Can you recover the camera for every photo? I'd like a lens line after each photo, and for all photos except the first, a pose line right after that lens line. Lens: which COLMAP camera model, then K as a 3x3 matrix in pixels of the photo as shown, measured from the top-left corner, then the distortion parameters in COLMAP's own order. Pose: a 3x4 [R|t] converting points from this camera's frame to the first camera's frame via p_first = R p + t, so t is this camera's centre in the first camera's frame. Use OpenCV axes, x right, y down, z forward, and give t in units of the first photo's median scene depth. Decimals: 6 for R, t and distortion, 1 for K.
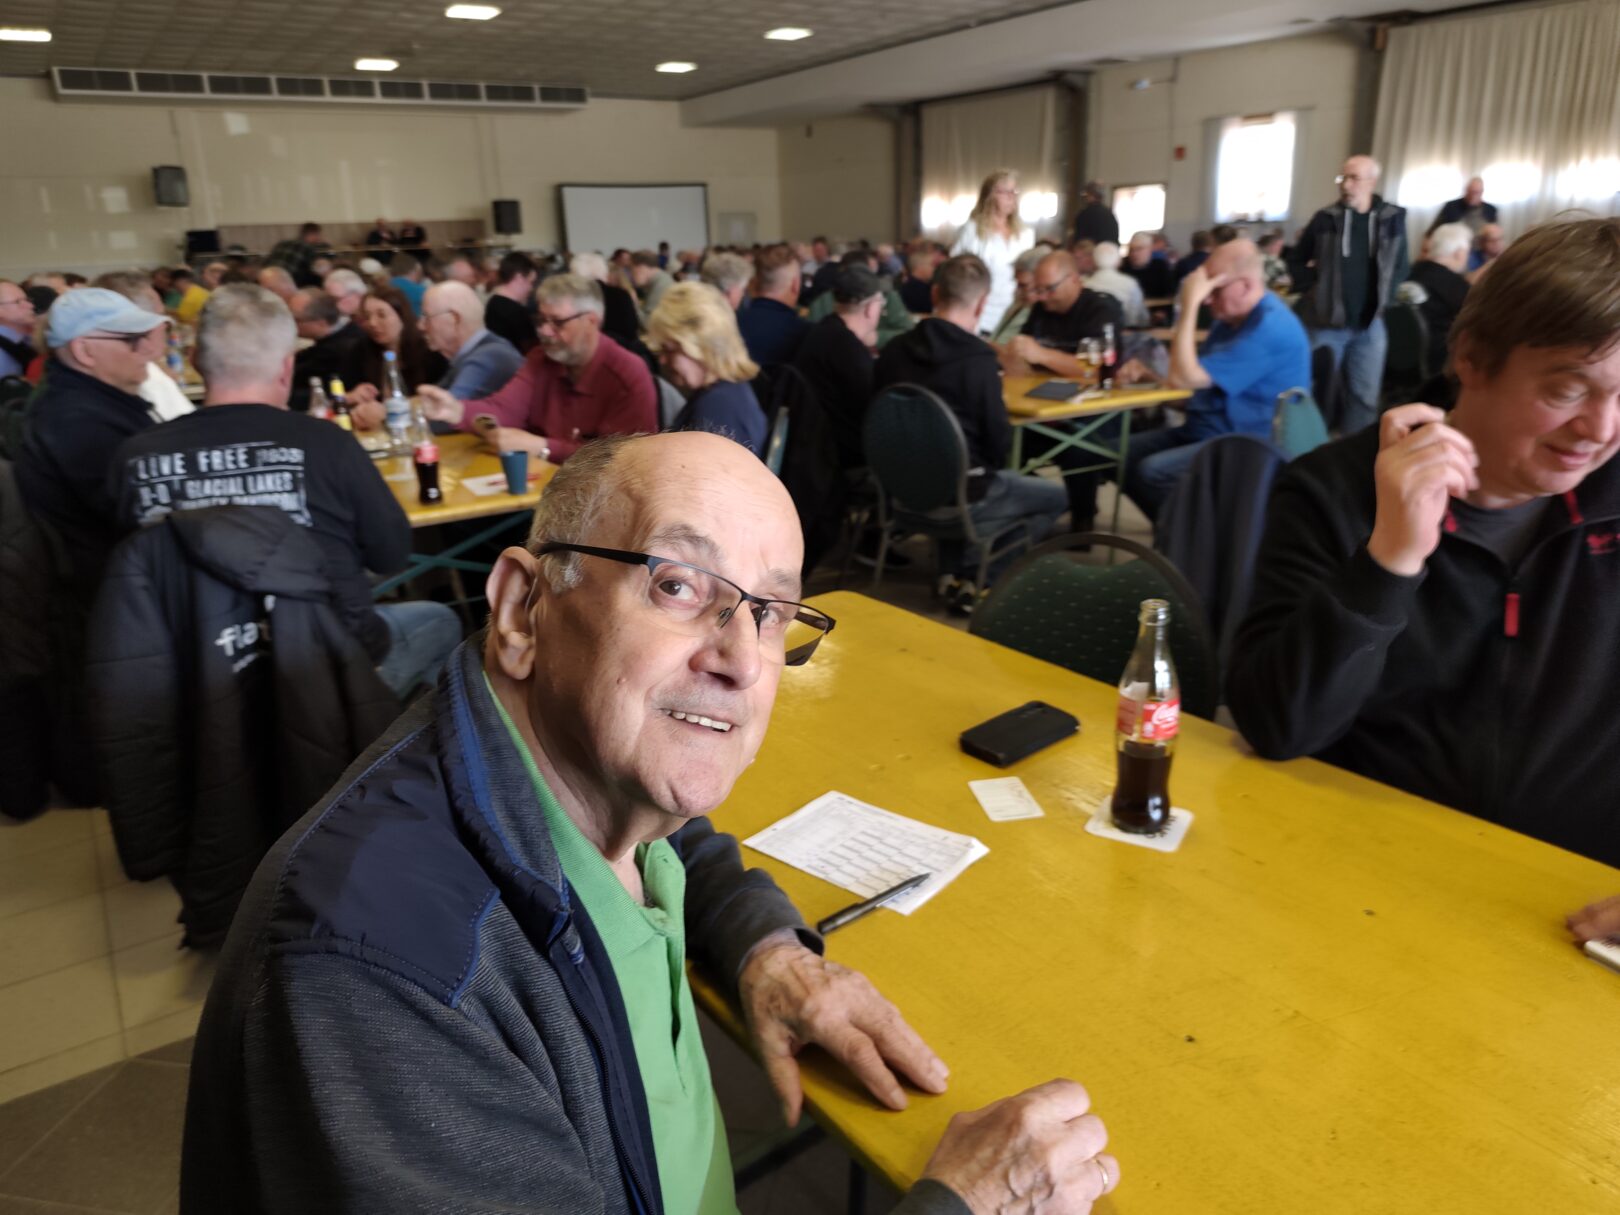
lens RADIAL K [[1108.7, 0, 810.0], [0, 1108.7, 607.5], [0, 0, 1]] dist [-0.035709, 0.001639]
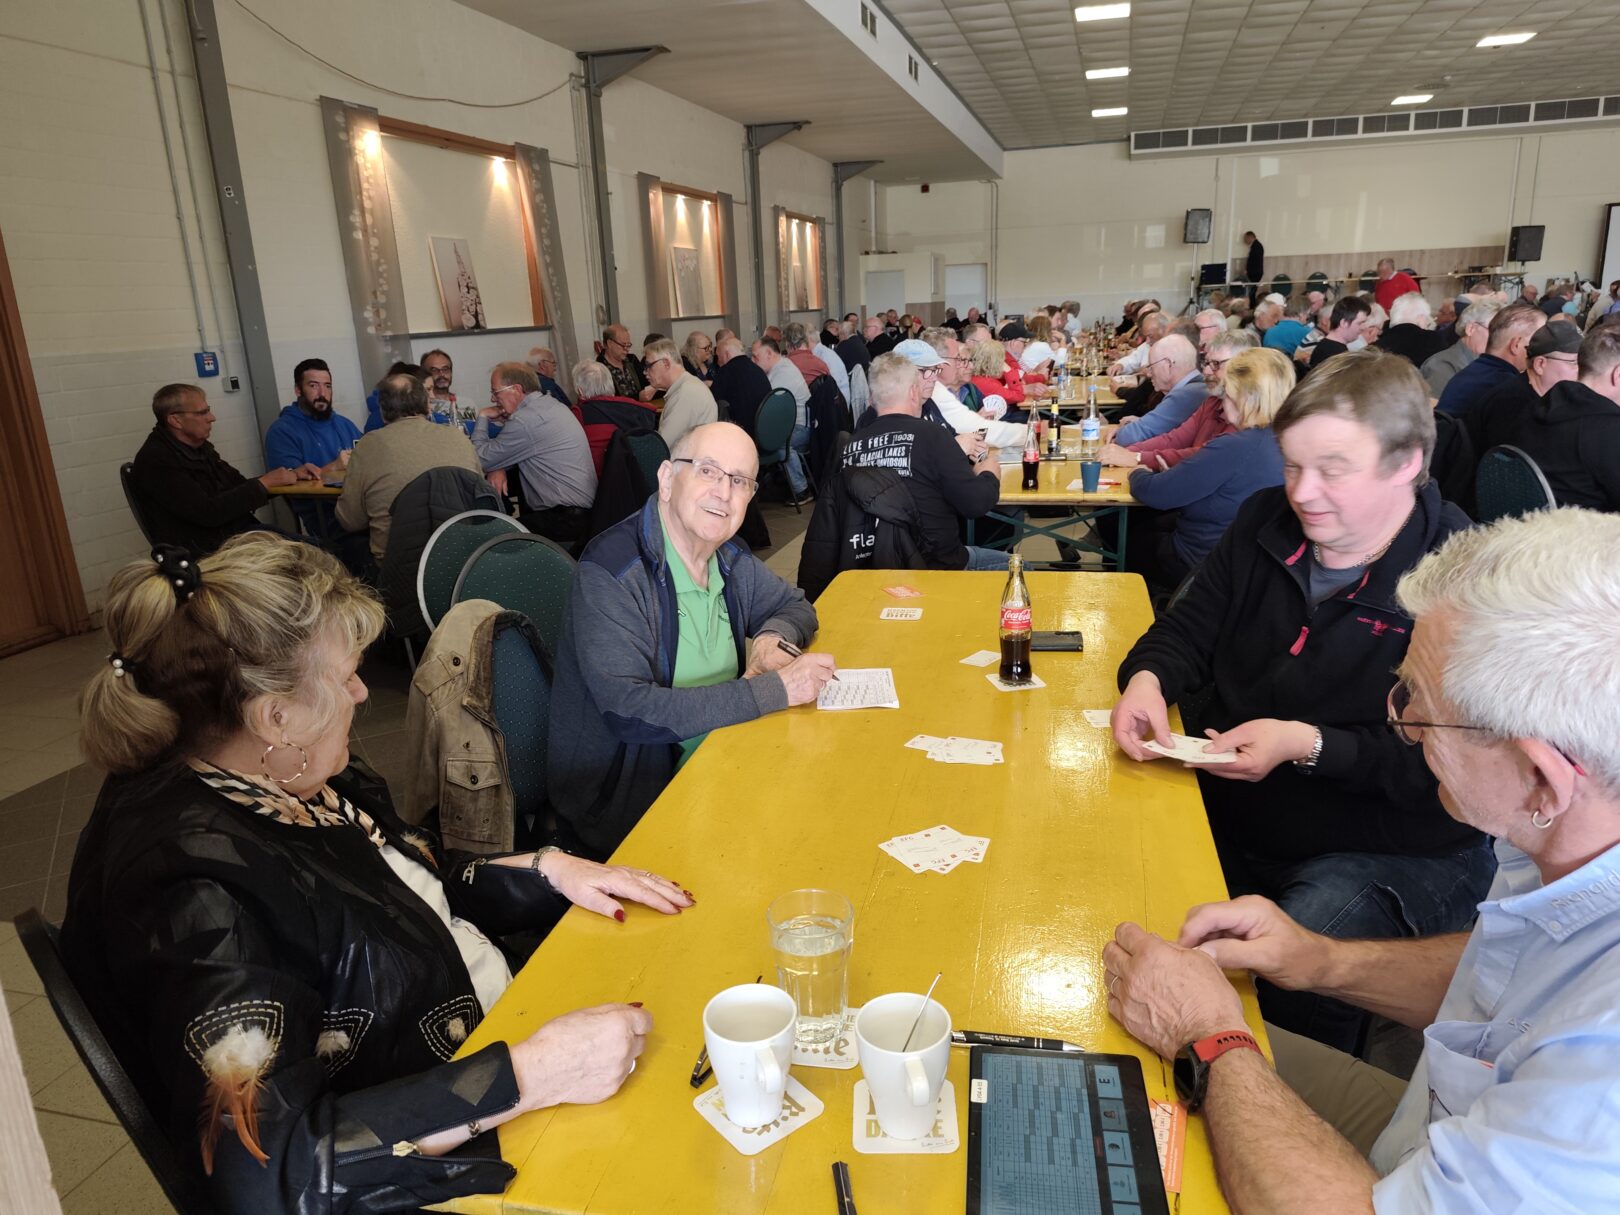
lens RADIAL K [[1108.7, 0, 810.0], [0, 1108.7, 607.5], [0, 0, 1]] dist [-0.035709, 0.001639]
pose [[0.631718, 0.203638, -0.747973, 0.112205], [-0.215486, 0.972981, 0.082903, 0.000248], [0.744646, 0.108807, 0.658531, -0.034089]]
